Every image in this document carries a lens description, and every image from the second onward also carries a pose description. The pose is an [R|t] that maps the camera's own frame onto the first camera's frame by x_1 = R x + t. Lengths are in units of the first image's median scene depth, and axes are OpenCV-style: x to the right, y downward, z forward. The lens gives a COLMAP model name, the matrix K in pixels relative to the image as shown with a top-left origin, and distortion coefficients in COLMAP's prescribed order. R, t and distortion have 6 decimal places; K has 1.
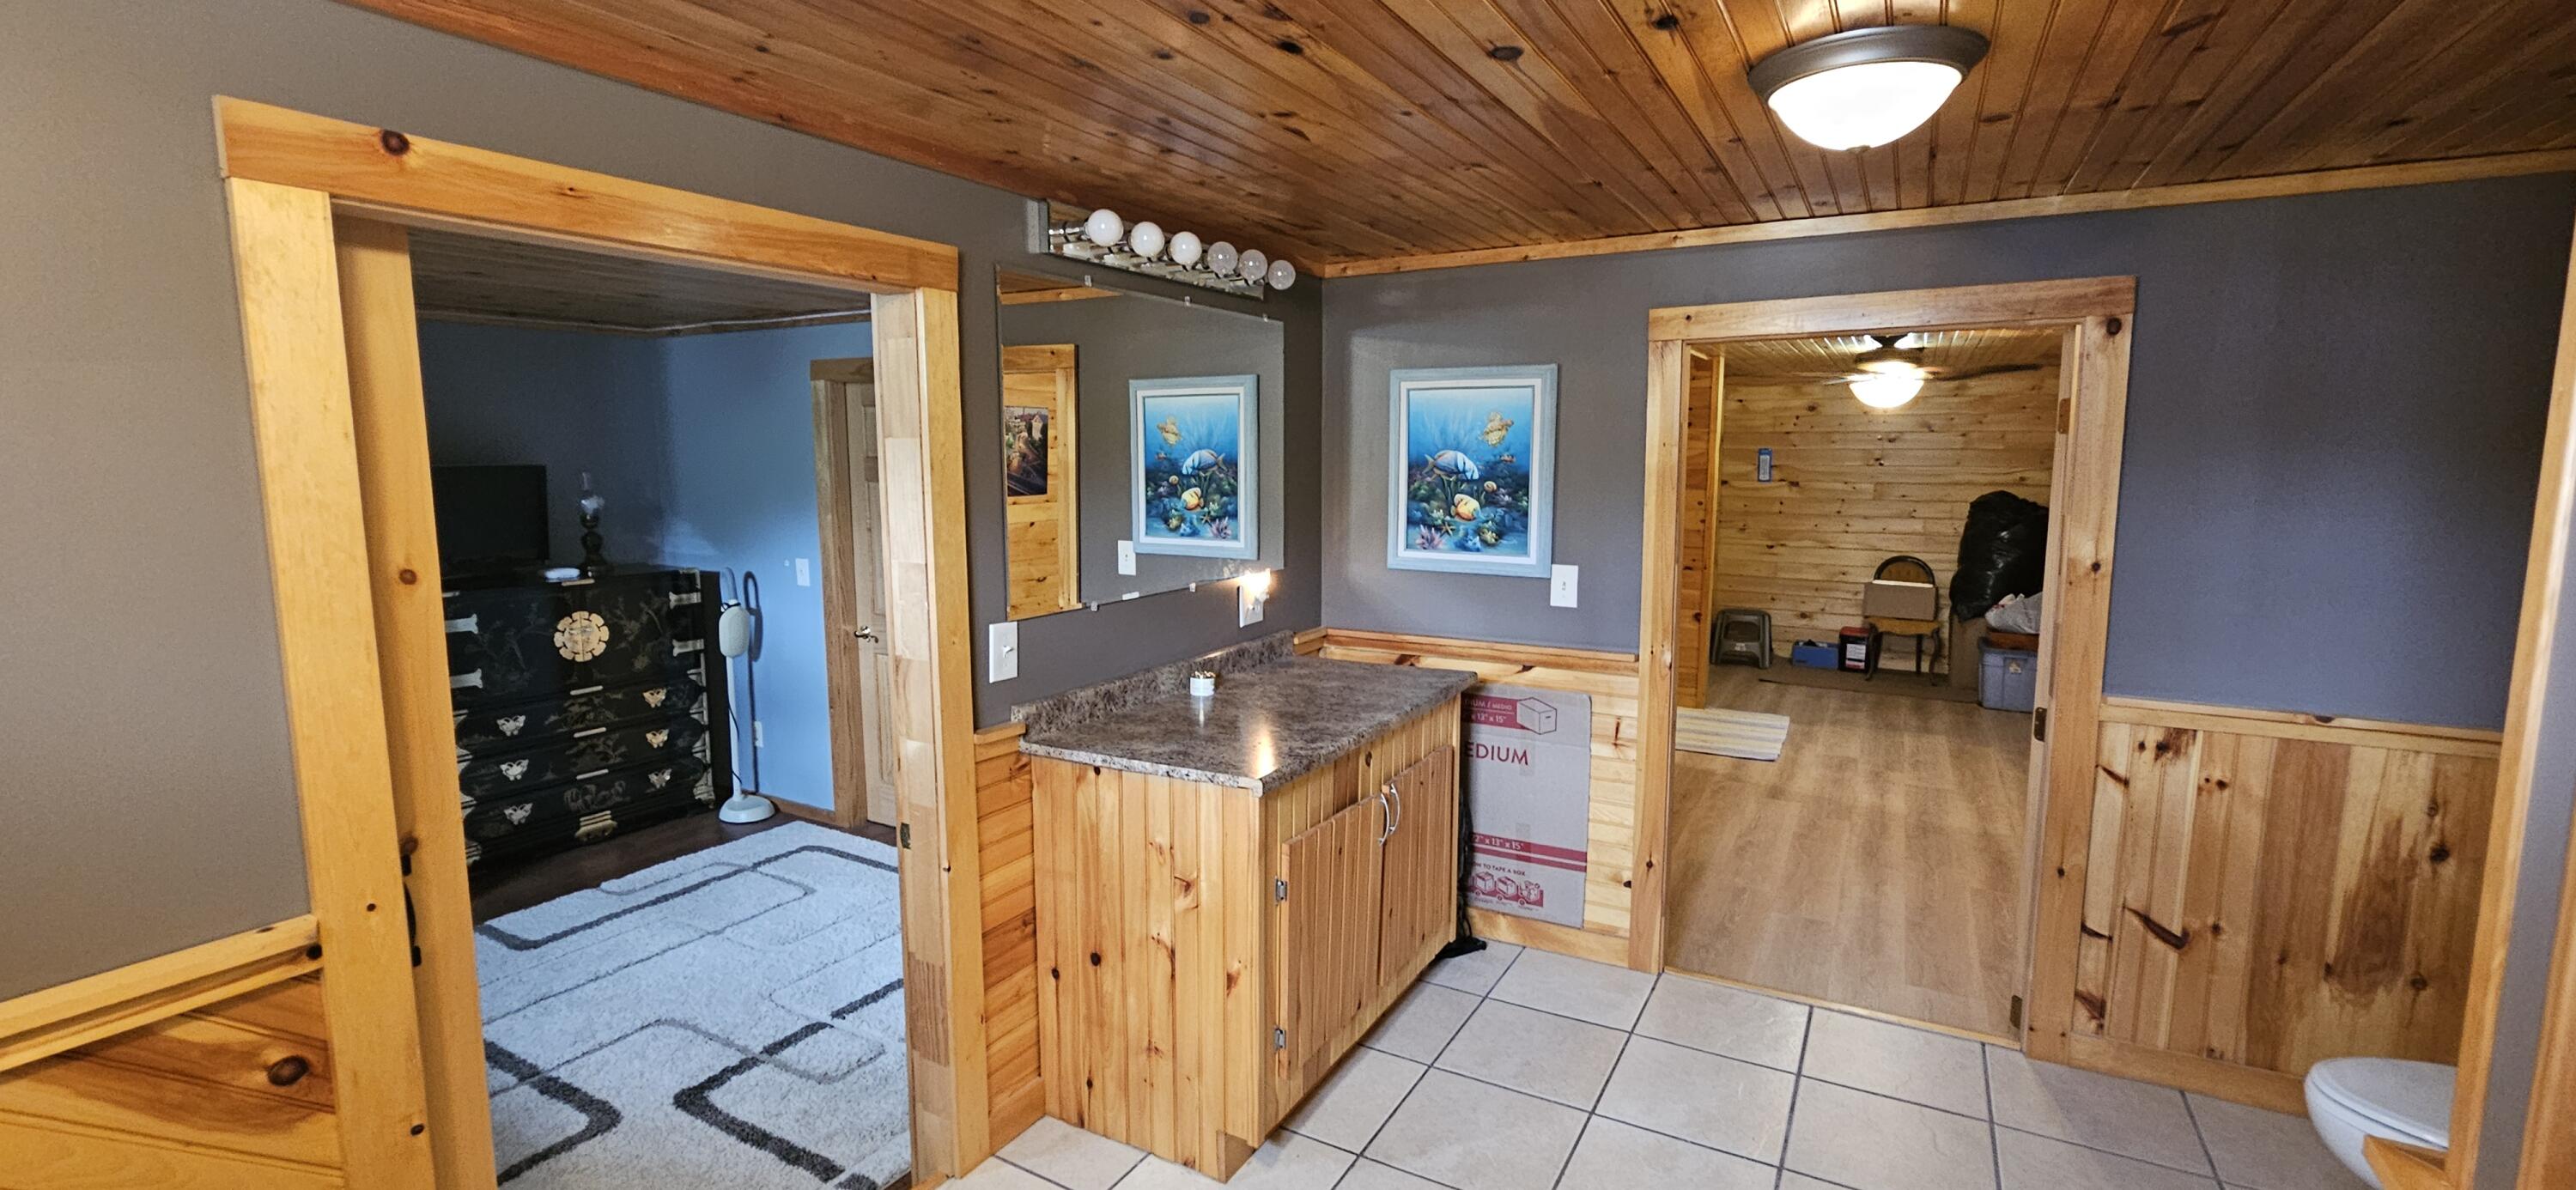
lens RADIAL K [[1095.4, 0, 1293.8], [0, 1095.4, 584.4], [0, 0, 1]] dist [-0.004074, -0.000960]
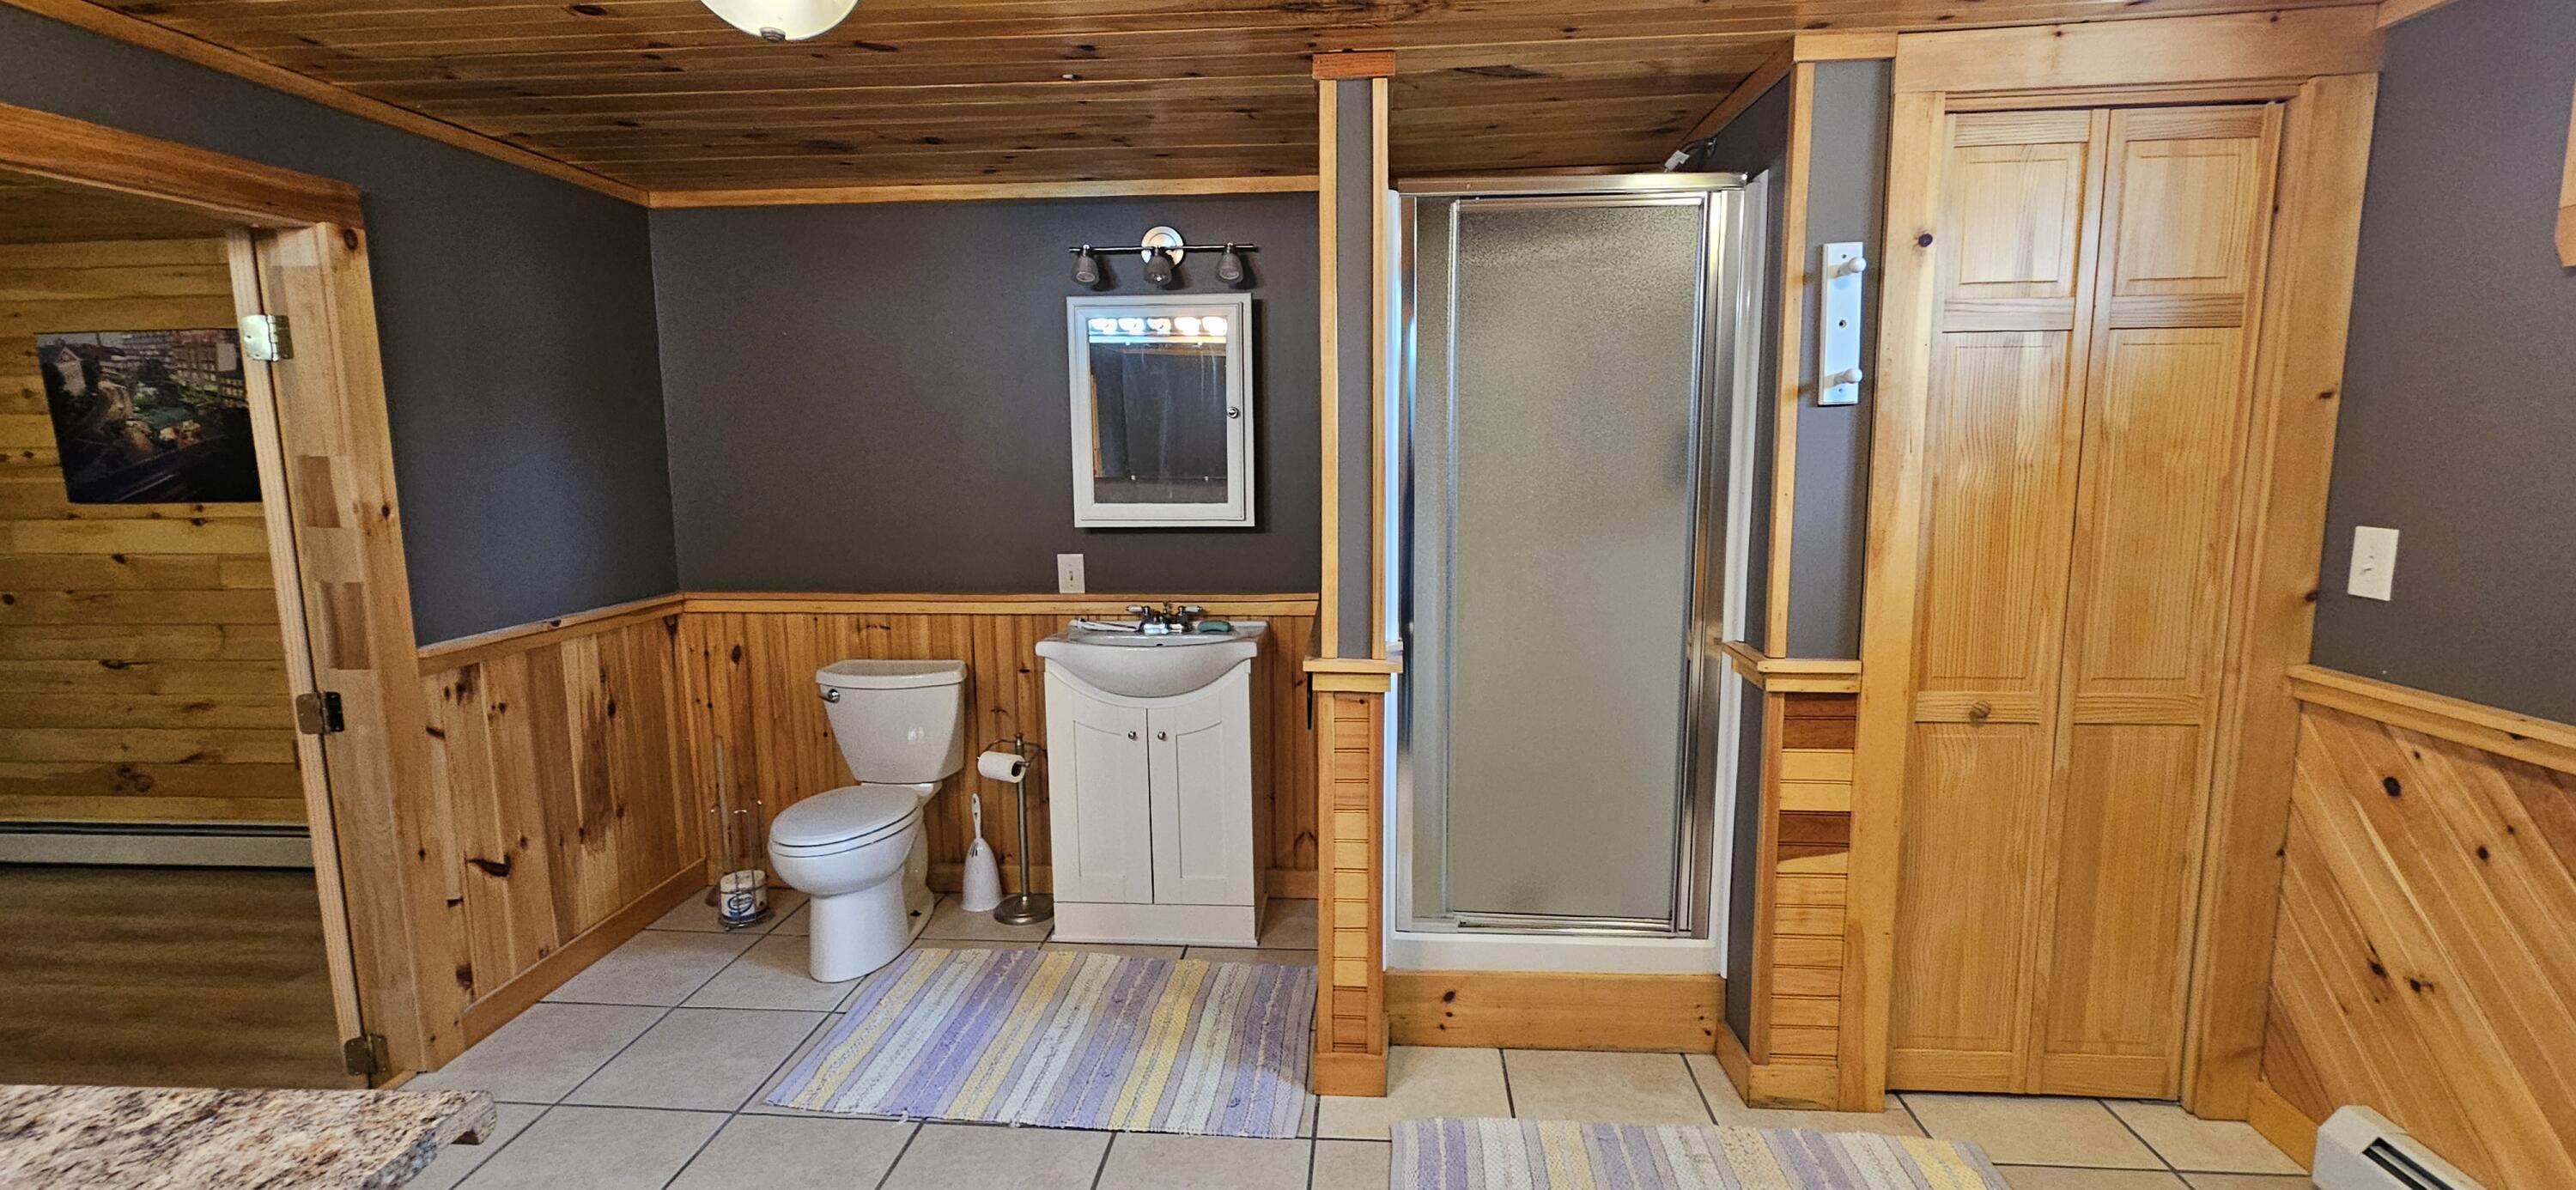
lens RADIAL K [[1095.4, 0, 1293.4], [0, 1095.4, 589.8], [0, 0, 1]] dist [-0.004074, -0.000960]
pose [[-0.420938, -0.114052, 0.899891, -0.390662], [0.125414, 0.975219, 0.182263, -0.022223], [-0.898378, 0.189580, -0.396203, 0.688626]]
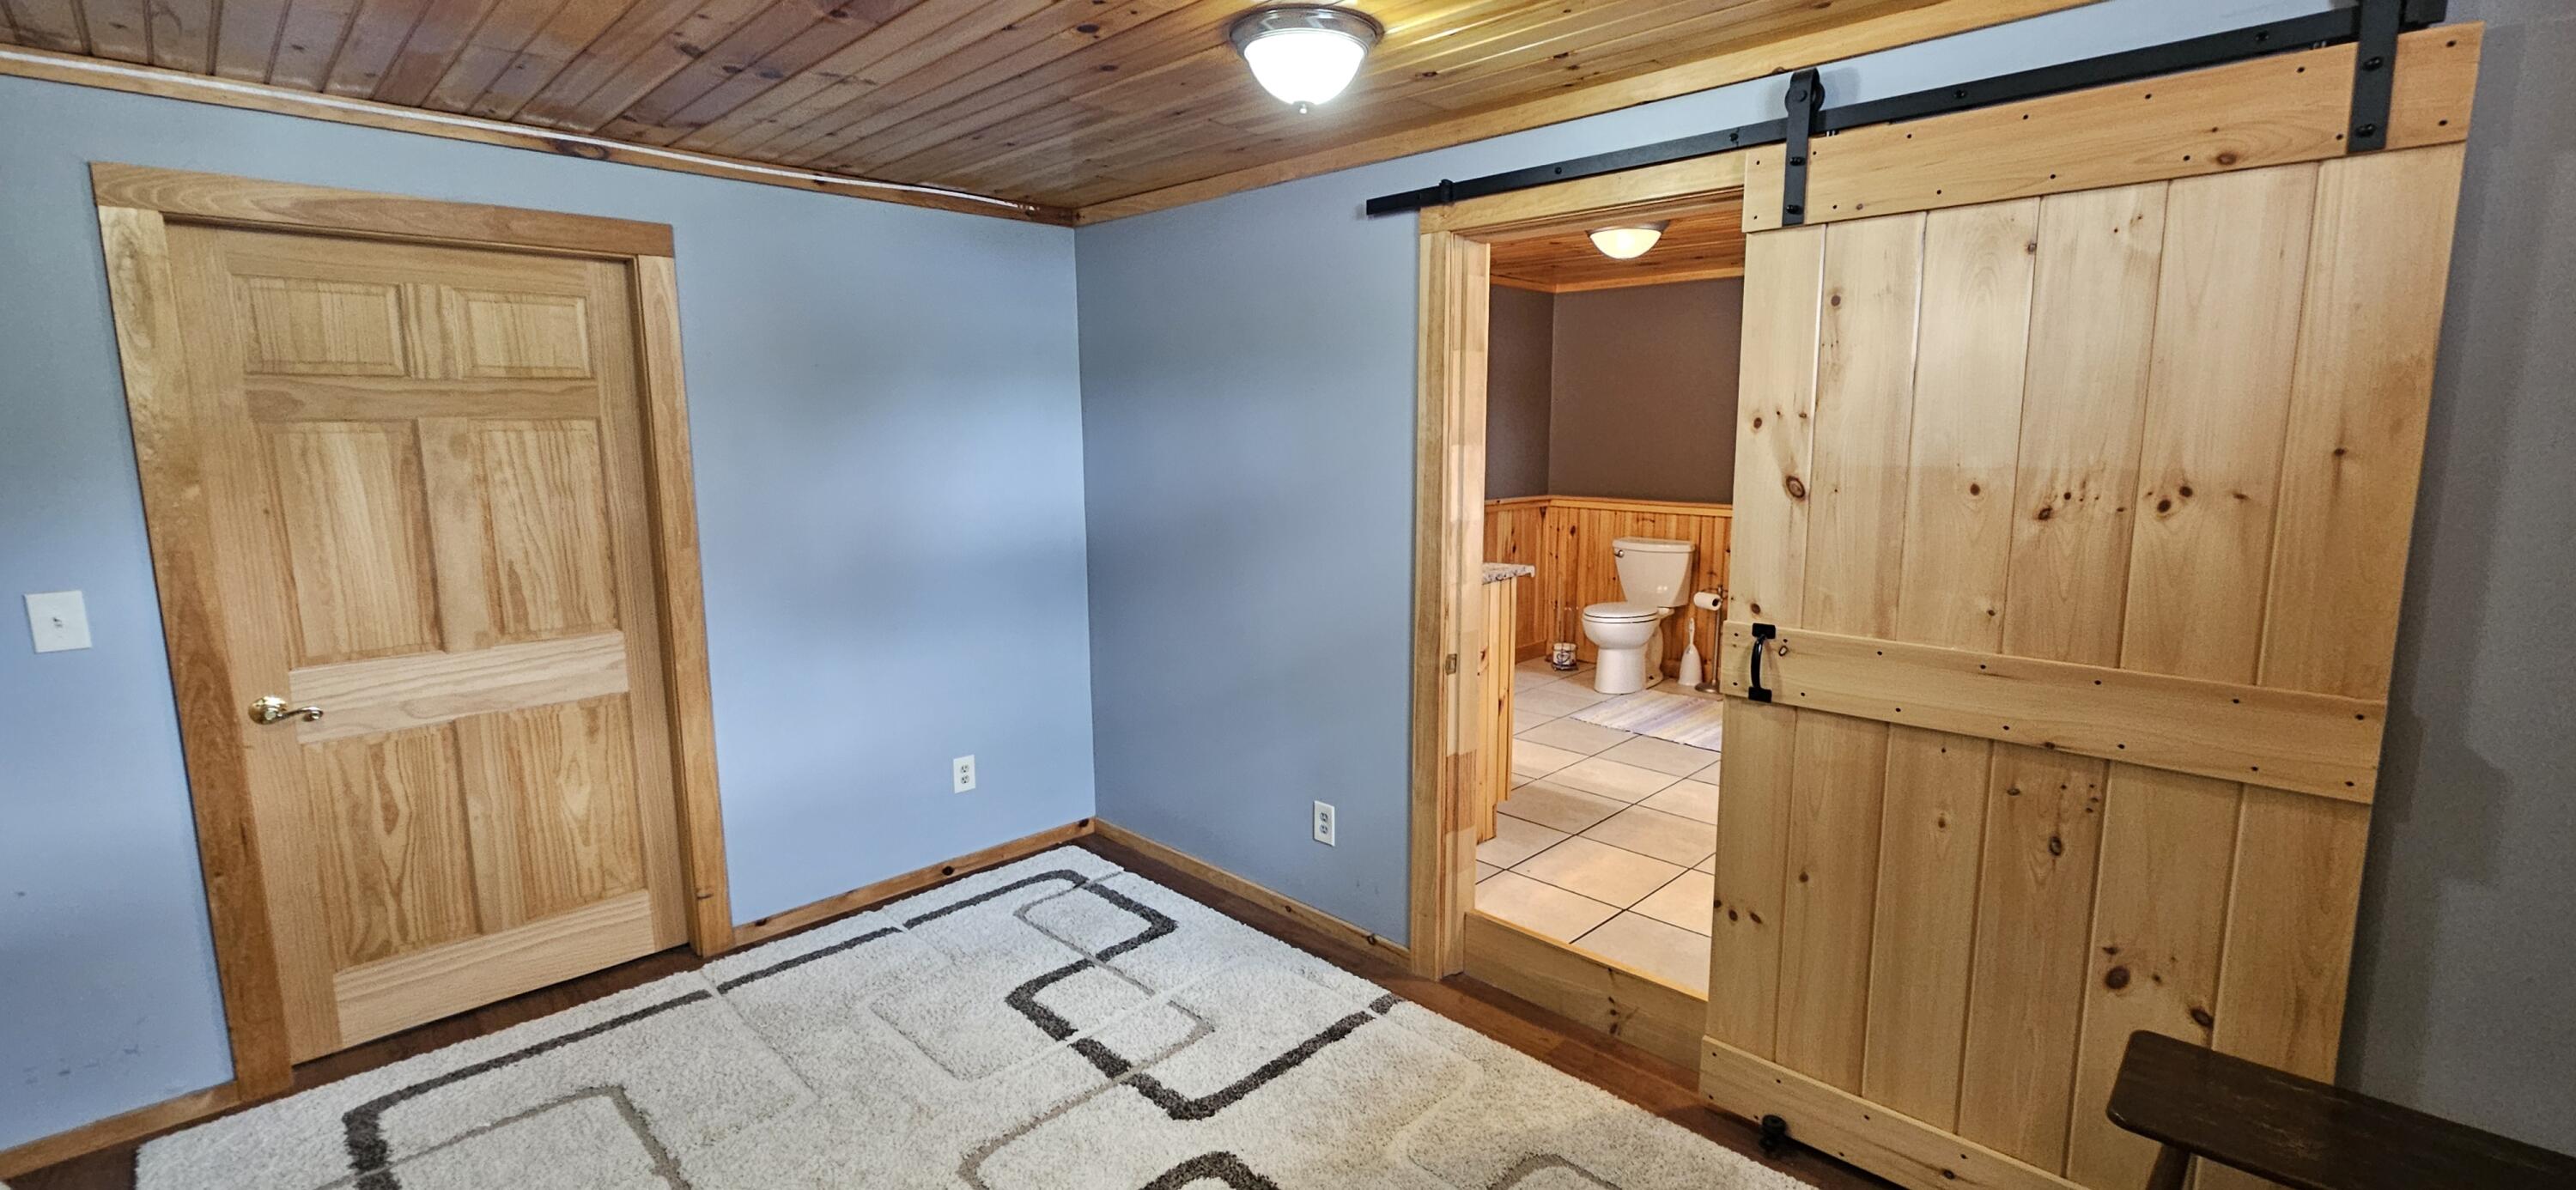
lens RADIAL K [[1095.4, 0, 1297.6], [0, 1095.4, 587.7], [0, 0, 1]] dist [-0.004074, -0.000960]
pose [[0.261850, -0.146175, 0.953975, -1.412817], [0.127017, 0.985085, 0.116077, -0.026196], [-0.956714, 0.090777, 0.276511, 0.707451]]
